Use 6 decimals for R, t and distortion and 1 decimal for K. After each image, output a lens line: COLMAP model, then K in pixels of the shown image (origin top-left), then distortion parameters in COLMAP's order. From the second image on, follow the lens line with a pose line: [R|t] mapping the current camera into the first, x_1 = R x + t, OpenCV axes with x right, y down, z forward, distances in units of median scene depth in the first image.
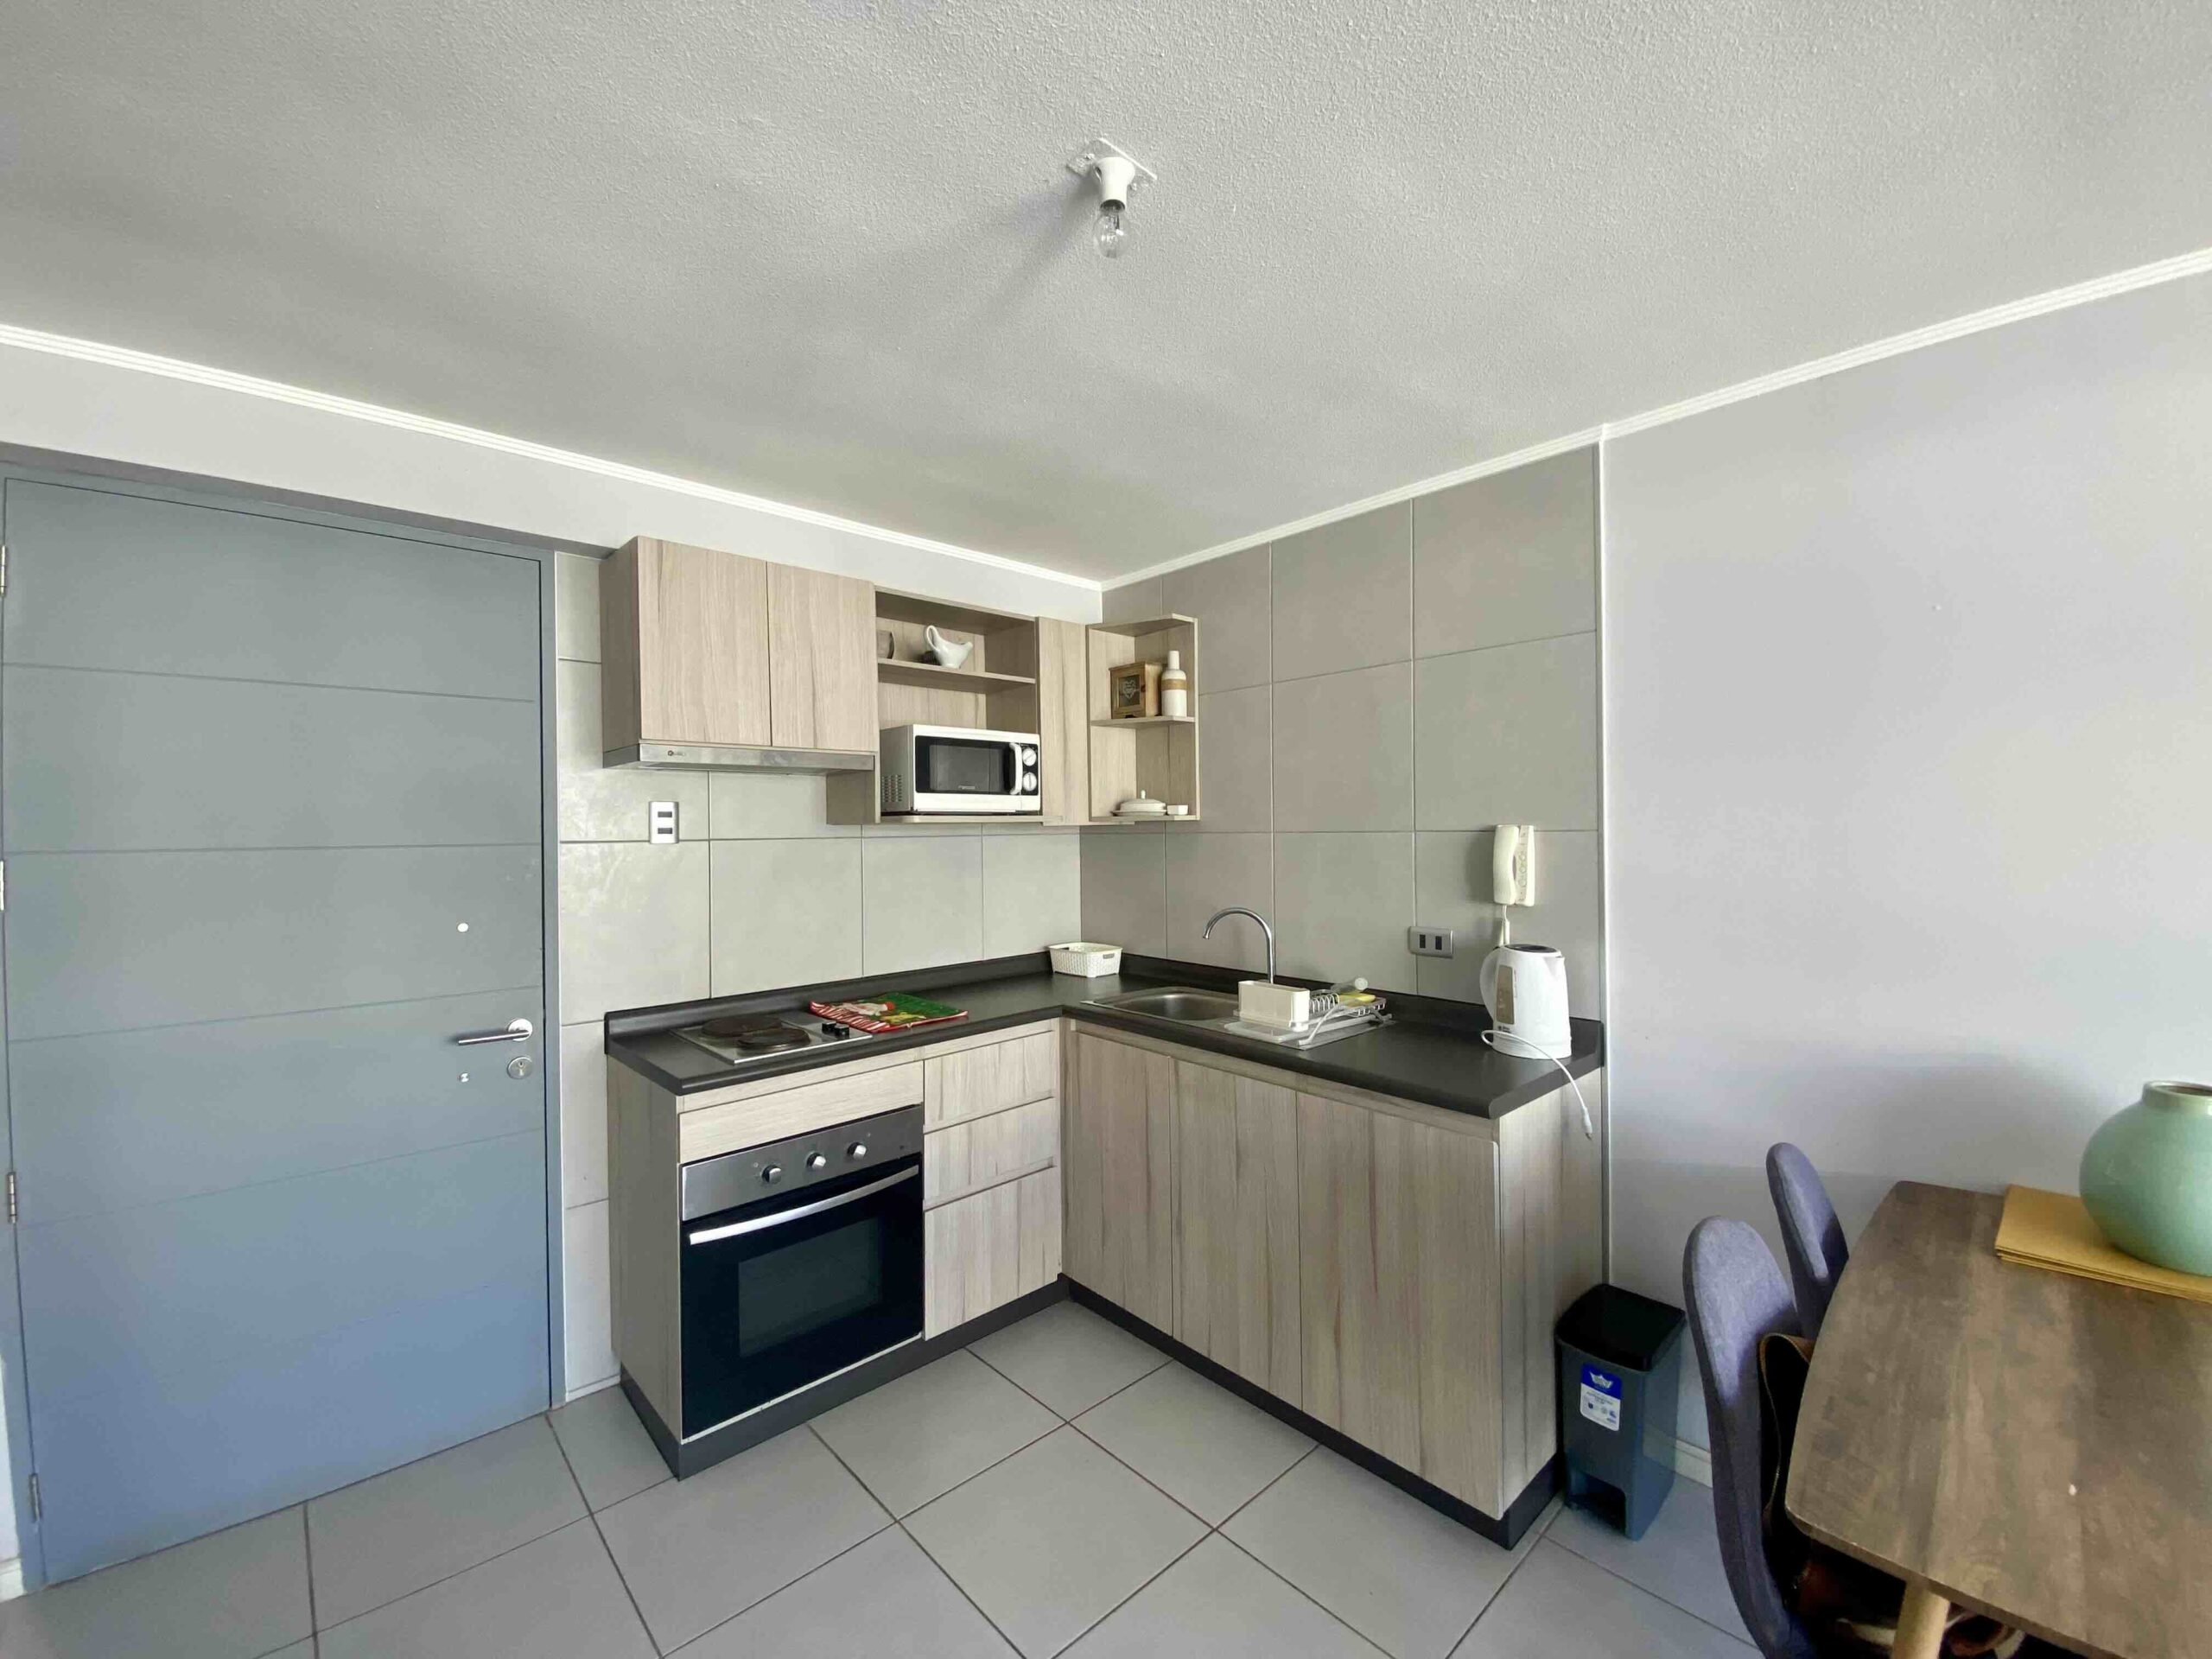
lens RADIAL K [[896.4, 0, 1109.7], [0, 896.4, 819.7], [0, 0, 1]] dist [-0.000167, -0.000244]
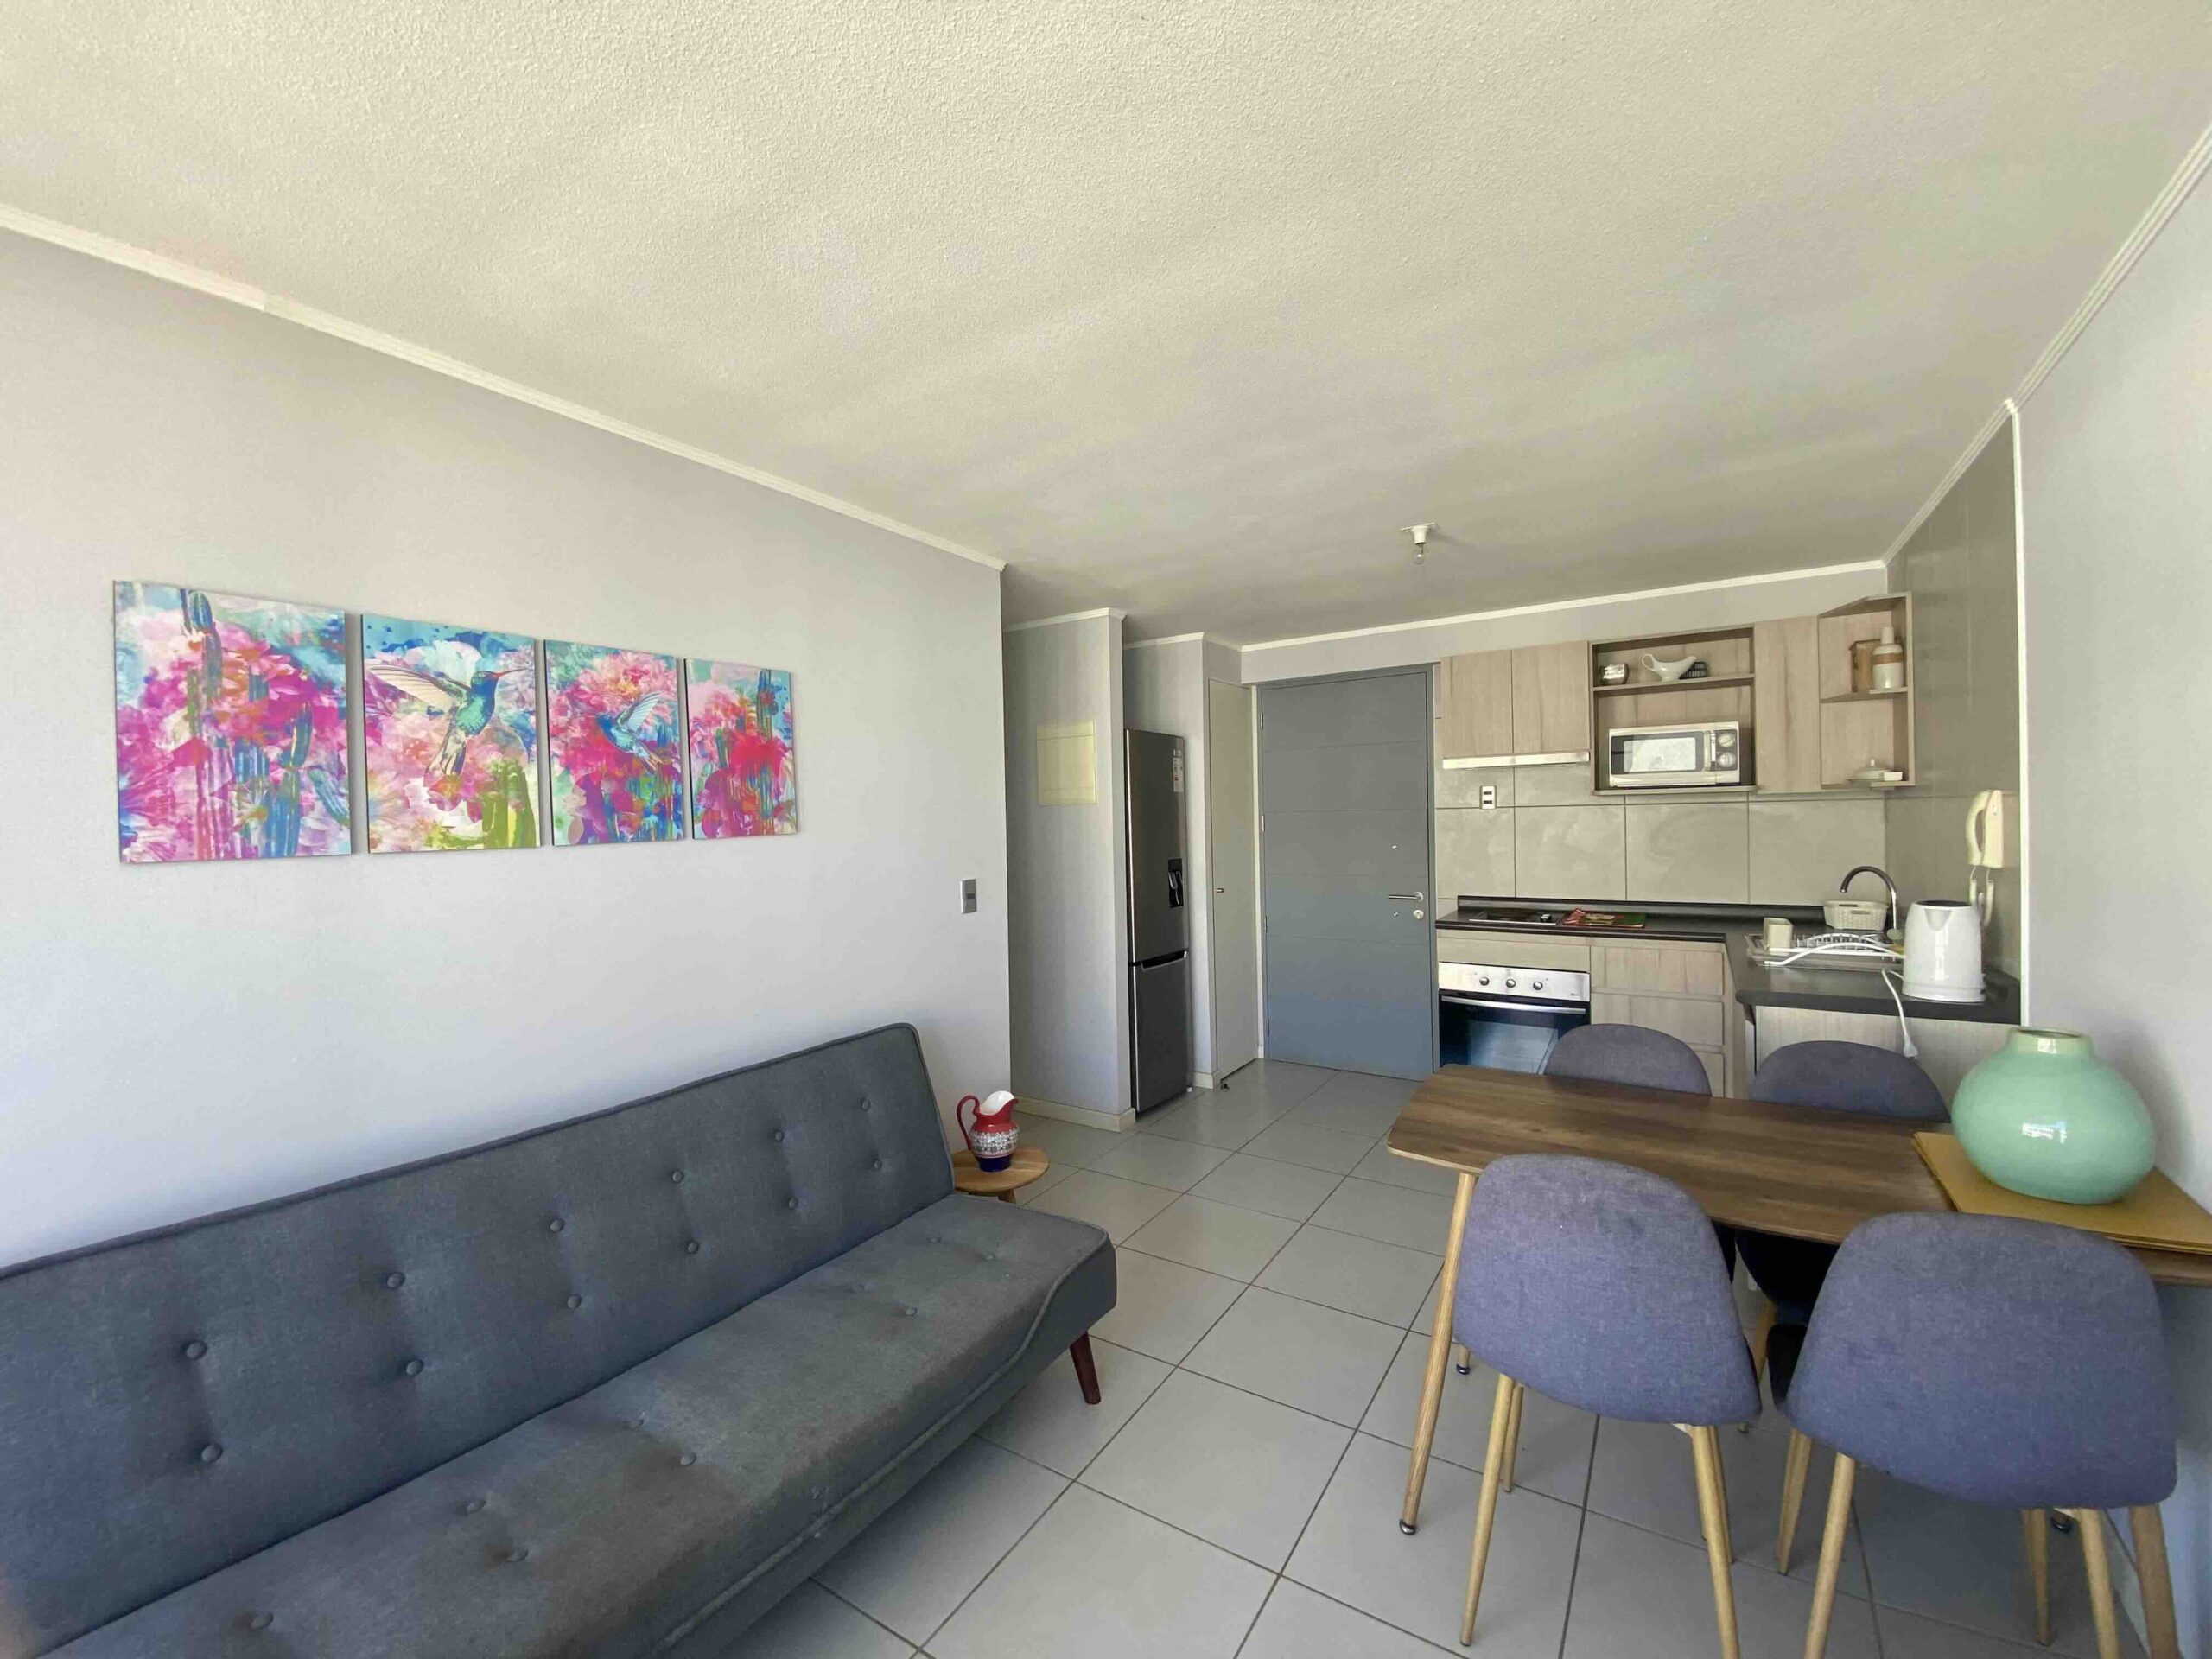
lens RADIAL K [[896.4, 0, 1107.1], [0, 896.4, 827.0], [0, 0, 1]] dist [-0.000167, -0.000244]
pose [[0.234859, 0.016709, -0.971886, 1.049736], [0.026587, 0.999368, 0.023606, -0.000623], [0.971666, -0.031383, 0.234266, -0.185072]]
